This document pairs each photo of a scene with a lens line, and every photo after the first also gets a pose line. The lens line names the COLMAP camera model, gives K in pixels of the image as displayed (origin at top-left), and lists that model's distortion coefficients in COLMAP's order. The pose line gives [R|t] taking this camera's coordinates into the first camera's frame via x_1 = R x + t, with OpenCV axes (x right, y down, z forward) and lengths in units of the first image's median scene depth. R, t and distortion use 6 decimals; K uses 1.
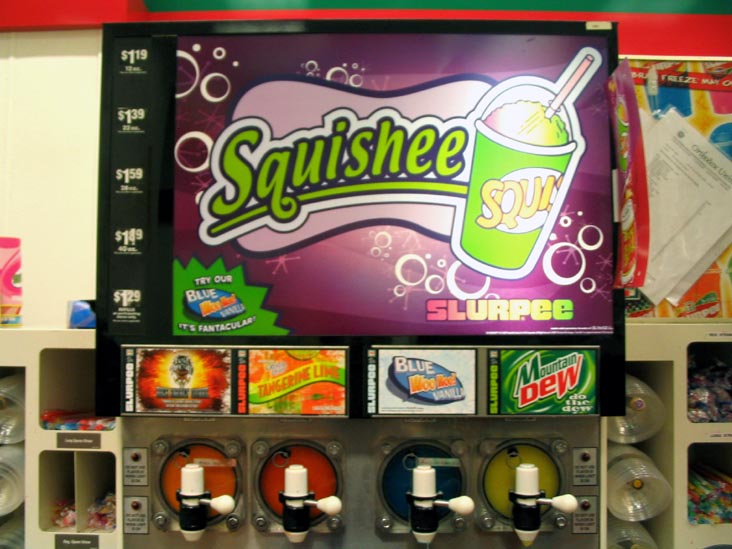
lens RADIAL K [[805.6, 0, 367.0], [0, 805.6, 269.0], [0, 0, 1]] dist [-0.136704, 0.000000]
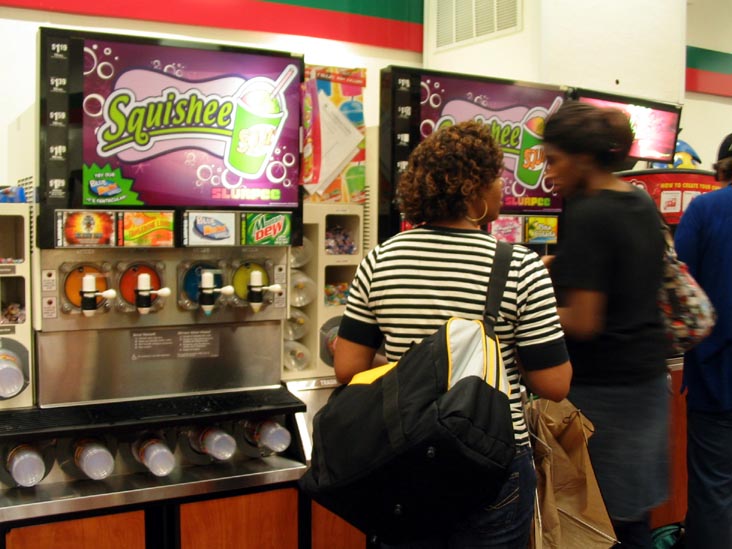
lens RADIAL K [[805.6, 0, 364.1], [0, 805.6, 272.8], [0, 0, 1]] dist [-0.136704, 0.000000]
pose [[0.868910, -0.024795, 0.494349, -0.581663], [-0.039353, 0.992122, 0.118931, -0.004027], [-0.493403, -0.122795, 0.861089, -0.915996]]
